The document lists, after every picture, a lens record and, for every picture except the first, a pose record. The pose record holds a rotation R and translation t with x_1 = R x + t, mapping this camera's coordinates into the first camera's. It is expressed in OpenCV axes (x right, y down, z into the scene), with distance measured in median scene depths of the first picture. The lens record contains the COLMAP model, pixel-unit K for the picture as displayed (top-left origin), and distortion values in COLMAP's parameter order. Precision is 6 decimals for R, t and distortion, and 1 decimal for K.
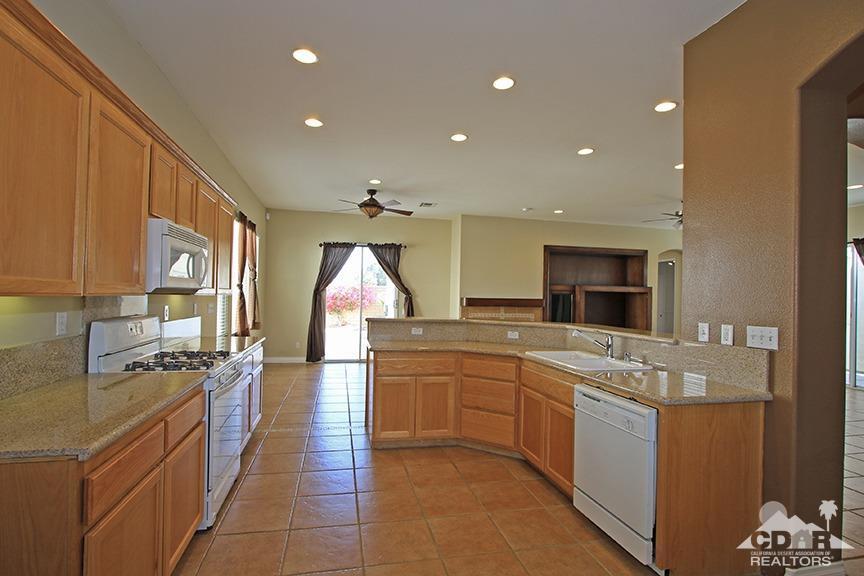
lens RADIAL K [[416.8, 0, 425.7], [0, 416.8, 291.8], [0, 0, 1]] dist [-0.016270, 0.005304]
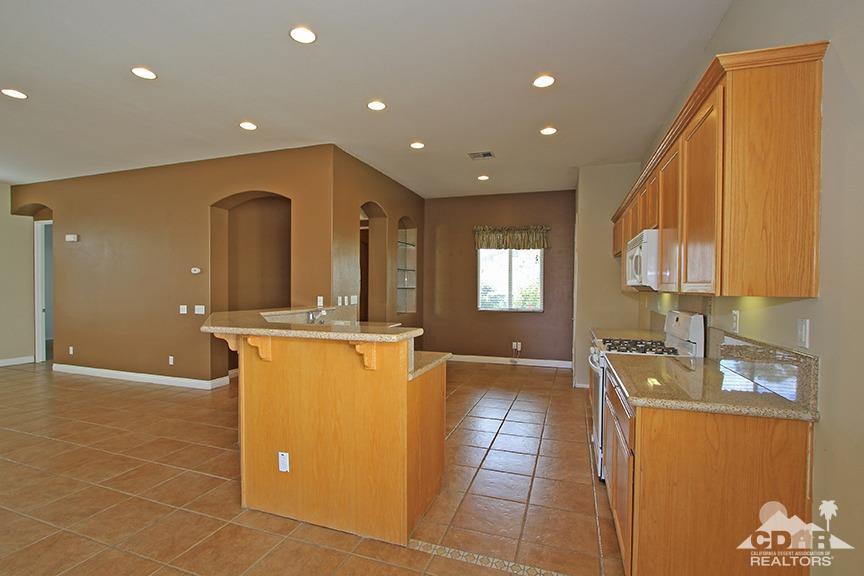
lens RADIAL K [[410.5, 0, 422.4], [0, 410.5, 294.2], [0, 0, 1]] dist [-0.016576, 0.001062]
pose [[-0.850390, -0.037053, 0.524847, -0.221989], [-0.031895, 0.999313, 0.018870, 0.004368], [-0.525186, -0.000693, -0.850987, 0.768774]]
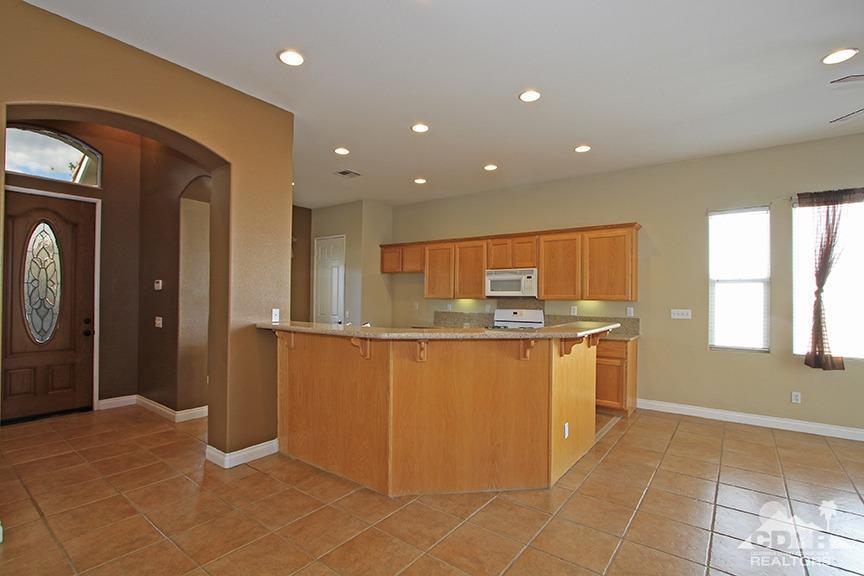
lens RADIAL K [[407.4, 0, 423.6], [0, 407.4, 293.5], [0, 0, 1]] dist [-0.017036, 0.000084]
pose [[-0.759805, -0.034553, -0.649232, 0.386538], [-0.018371, 0.999329, -0.031686, 0.017967], [0.649891, -0.012148, -0.759930, 0.778594]]
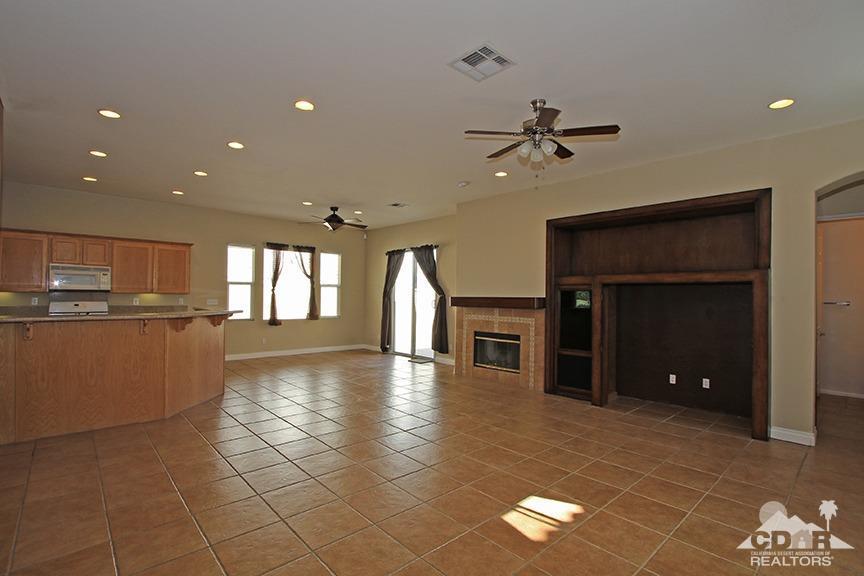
lens RADIAL K [[407.4, 0, 423.6], [0, 407.4, 293.5], [0, 0, 1]] dist [-0.017036, 0.000084]
pose [[0.498021, -0.019290, -0.866951, 0.833149], [0.006695, 0.999808, -0.018400, 0.023266], [0.867139, 0.003359, 0.498054, 0.523724]]
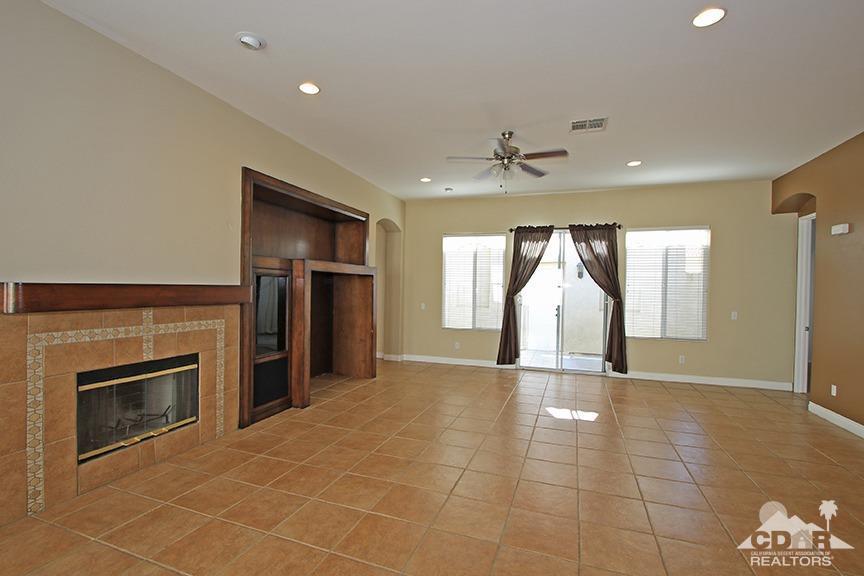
lens RADIAL K [[402.1, 0, 424.8], [0, 402.1, 294.0], [0, 0, 1]] dist [-0.015804, 0.000268]
pose [[0.533515, -0.022679, 0.845486, 0.018906], [-0.015432, 0.999213, 0.036541, 0.008441], [-0.845650, -0.032543, 0.532745, 0.644871]]
